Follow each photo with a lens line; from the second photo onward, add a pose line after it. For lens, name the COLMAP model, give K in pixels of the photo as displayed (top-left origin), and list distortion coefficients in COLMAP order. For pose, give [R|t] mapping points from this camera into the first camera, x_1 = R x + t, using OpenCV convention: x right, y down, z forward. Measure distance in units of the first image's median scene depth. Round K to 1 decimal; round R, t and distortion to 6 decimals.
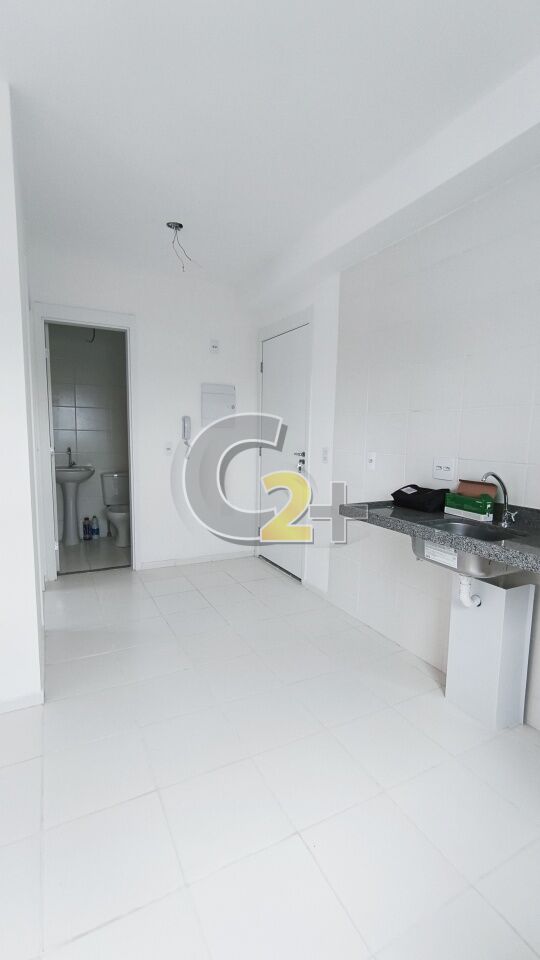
lens RADIAL K [[426.2, 0, 275.4], [0, 426.2, 483.6], [0, 0, 1]] dist [0.003633, 0.001244]
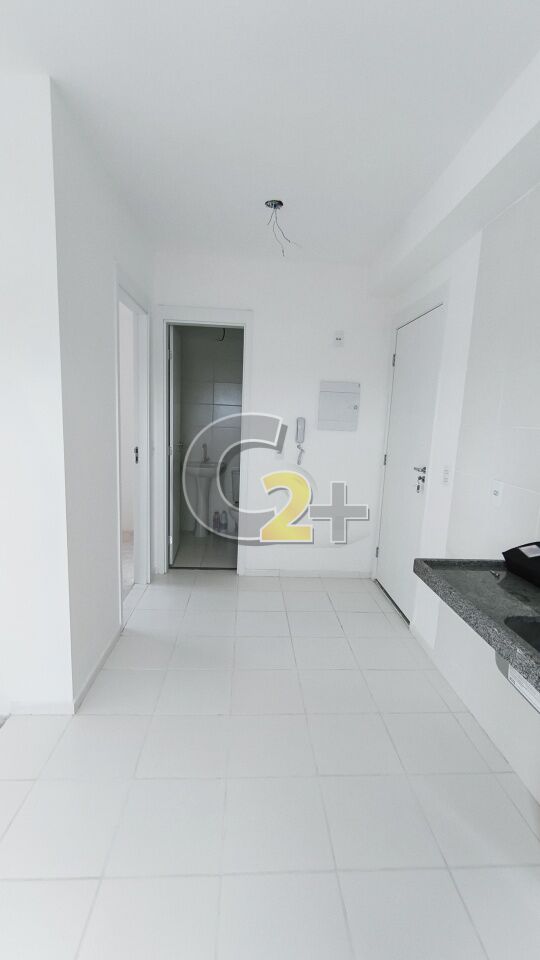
lens RADIAL K [[426.2, 0, 273.4], [0, 426.2, 486.2], [0, 0, 1]] dist [0.003633, 0.001244]
pose [[0.909127, 0.085553, -0.407638, 0.132344], [-0.073189, 0.996263, 0.045862, -0.052938], [0.410038, -0.011859, 0.911991, 0.150871]]
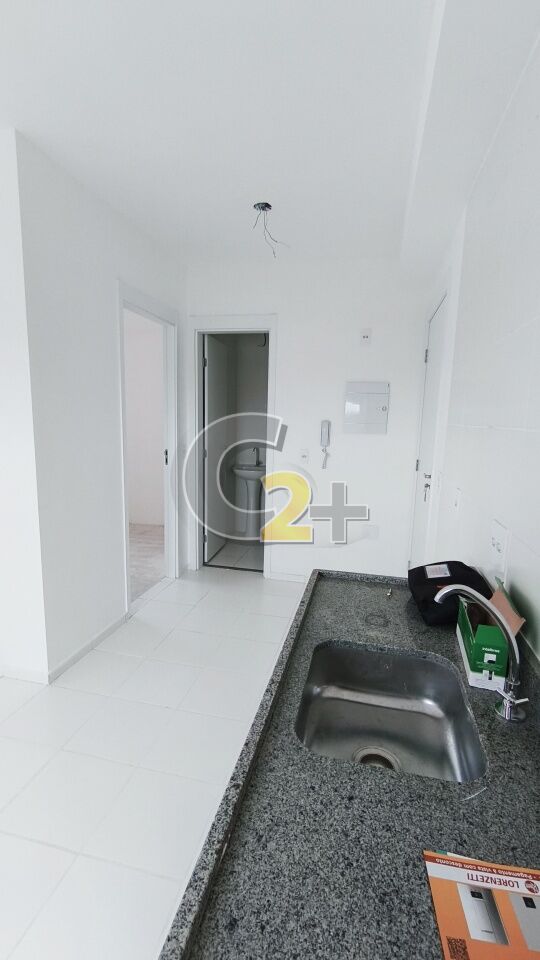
lens RADIAL K [[426.2, 0, 274.4], [0, 426.2, 485.5], [0, 0, 1]] dist [0.003633, 0.001244]
pose [[0.760522, 0.104657, -0.640823, 0.314937], [-0.090264, 0.994383, 0.055276, -0.067304], [0.643008, 0.015804, 0.765696, 0.274624]]
